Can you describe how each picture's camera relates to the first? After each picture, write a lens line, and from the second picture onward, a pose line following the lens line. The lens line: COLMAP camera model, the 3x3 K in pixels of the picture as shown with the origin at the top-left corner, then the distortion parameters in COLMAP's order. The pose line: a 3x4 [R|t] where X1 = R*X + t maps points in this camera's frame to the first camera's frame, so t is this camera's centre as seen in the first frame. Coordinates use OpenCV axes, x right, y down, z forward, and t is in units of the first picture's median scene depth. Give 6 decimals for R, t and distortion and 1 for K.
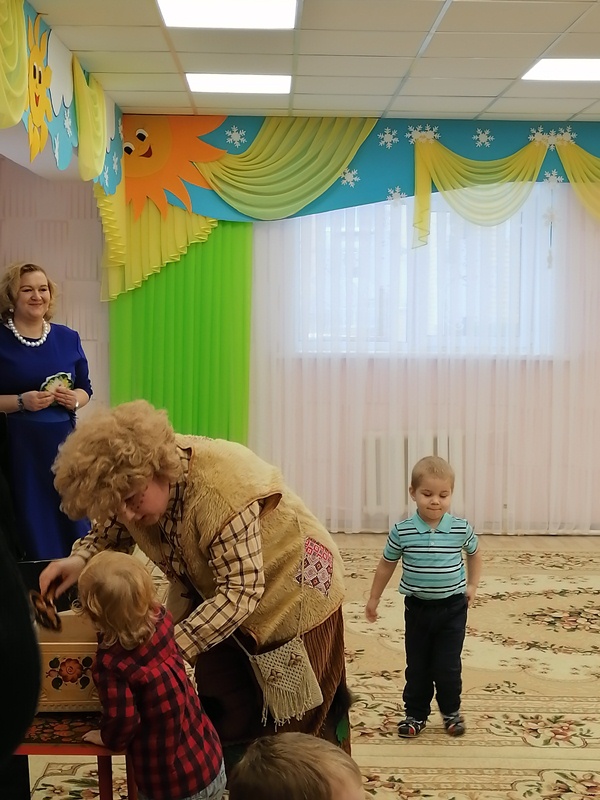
lens RADIAL K [[1362.8, 0, 297.1], [0, 1362.8, 400.1], [0, 0, 1]] dist [0.031597, 0.000000]
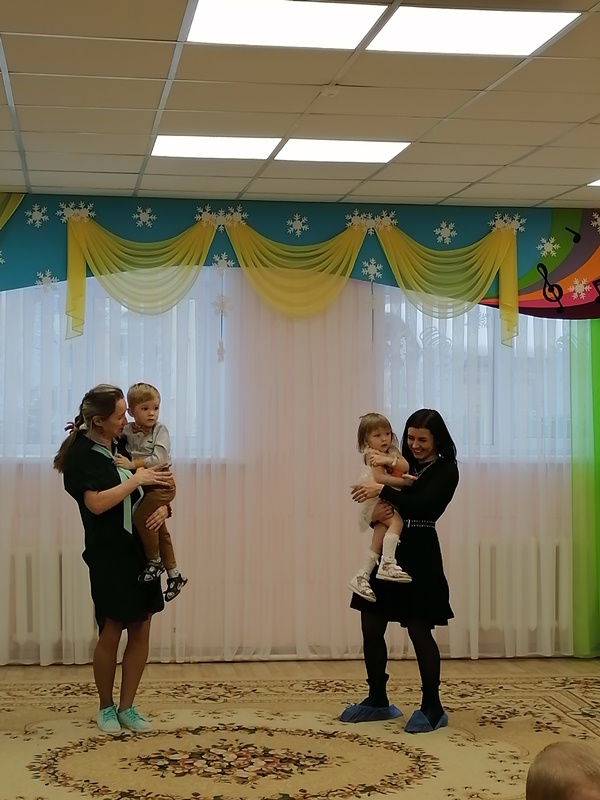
lens RADIAL K [[1551.2, 0, 313.3], [0, 1551.2, 399.5], [0, 0, 1]] dist [0.035968, 0.000000]
pose [[0.992623, -0.004045, 0.121175, 0.122460], [0.011701, 0.997974, -0.062533, -0.007249], [-0.120677, 0.063489, 0.990659, -0.016155]]
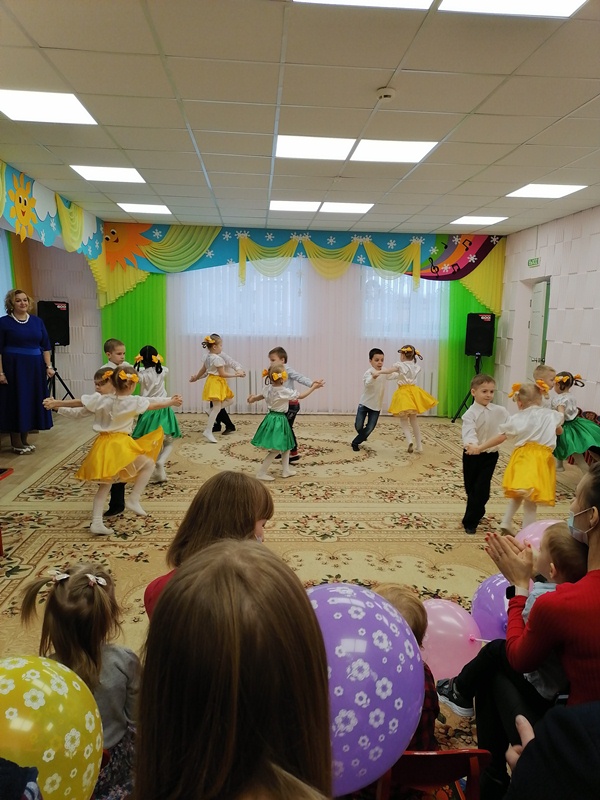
lens RADIAL K [[606.2, 0, 306.9], [0, 606.2, 405.1], [0, 0, 1]] dist [0.040594, -0.019081]
pose [[0.998785, 0.003963, 0.049126, 0.149703], [-0.007784, 0.996937, 0.077825, 0.004225], [-0.048667, -0.078113, 0.995756, -0.013732]]
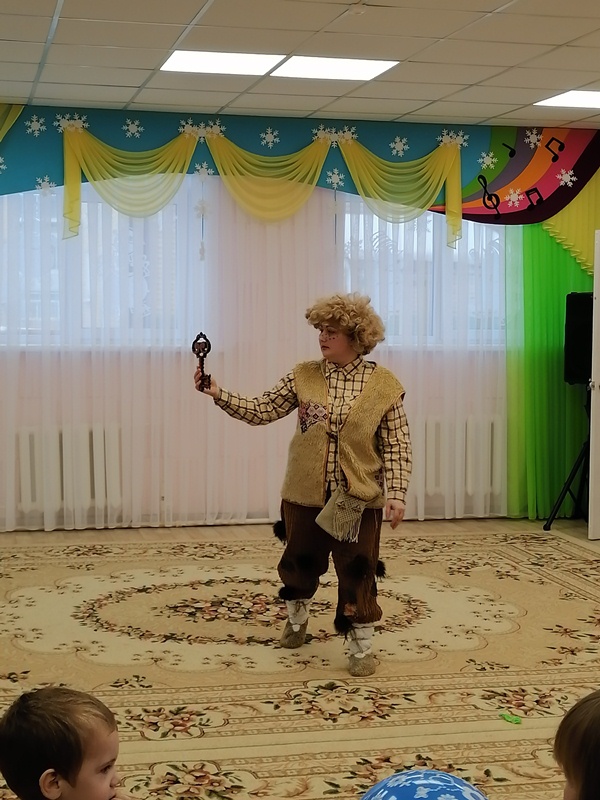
lens RADIAL K [[1362.8, 0, 302.6], [0, 1362.8, 400.4], [0, 0, 1]] dist [0.031597, 0.000000]
pose [[0.976529, -0.017502, 0.214676, 0.040222], [0.016276, 0.999840, 0.007476, 0.000272], [-0.214772, -0.003806, 0.976657, 0.003285]]
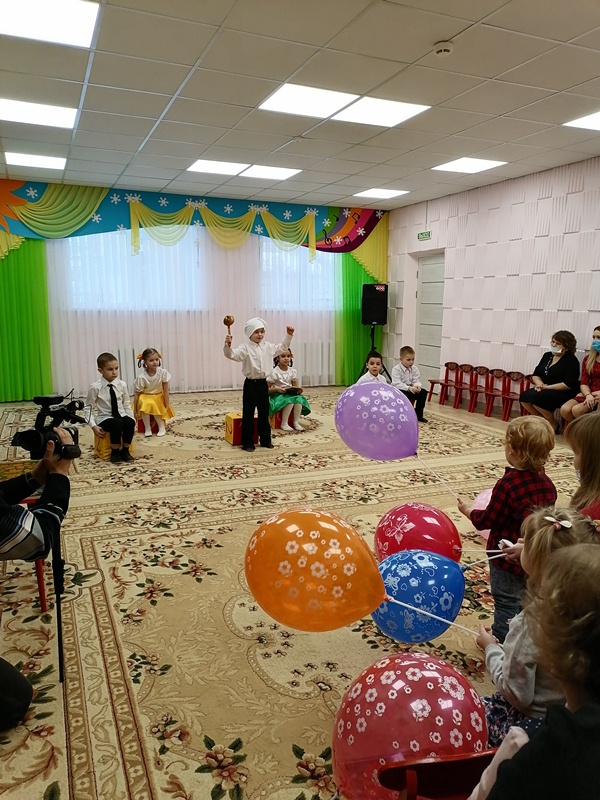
lens RADIAL K [[606.2, 0, 298.5], [0, 606.2, 406.1], [0, 0, 1]] dist [0.040594, -0.019081]
pose [[0.925426, -0.066919, 0.372974, -0.039523], [0.027230, 0.993482, 0.110688, 0.018213], [-0.377950, -0.092277, 0.921216, 0.044077]]
